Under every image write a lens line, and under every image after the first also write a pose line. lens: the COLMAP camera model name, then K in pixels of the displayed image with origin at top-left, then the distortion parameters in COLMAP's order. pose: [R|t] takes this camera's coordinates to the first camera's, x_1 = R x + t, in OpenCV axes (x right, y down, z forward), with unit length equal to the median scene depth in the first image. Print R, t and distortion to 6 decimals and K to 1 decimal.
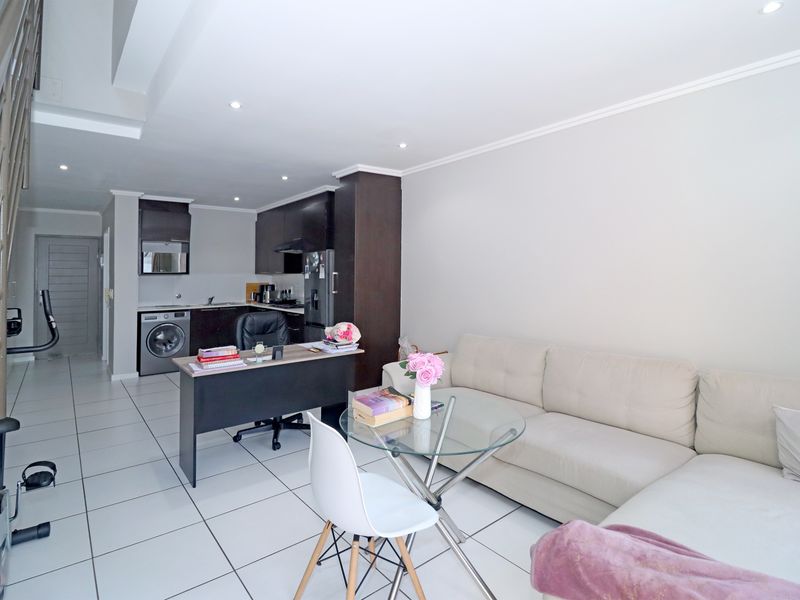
lens RADIAL K [[425.3, 0, 390.9], [0, 425.3, 270.2], [0, 0, 1]] dist [0.000002, 0.000118]
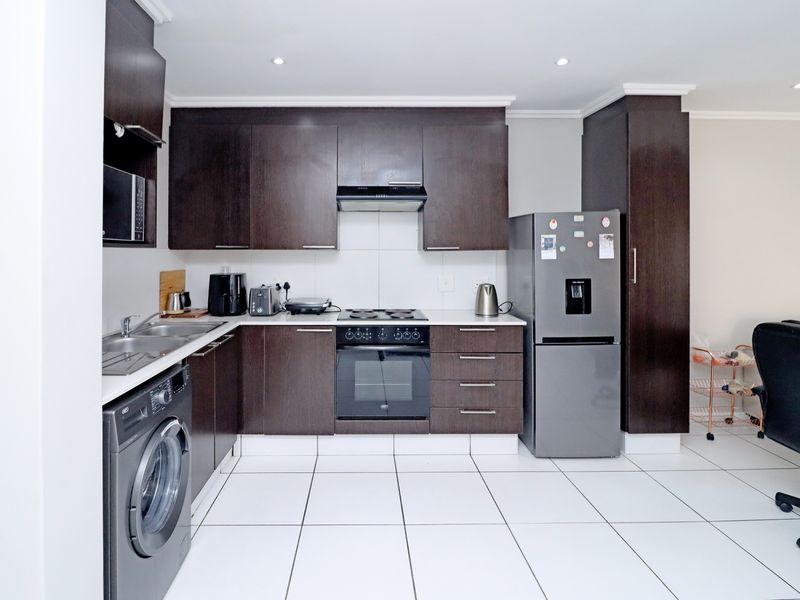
lens RADIAL K [[416.2, 0, 343.4], [0, 416.2, 261.1], [0, 0, 1]] dist [-0.012214, -0.000403]
pose [[0.616024, -0.003735, 0.787718, -0.657249], [-0.012495, 0.999817, 0.014513, 0.014675], [-0.787628, -0.018783, 0.615865, 0.744448]]
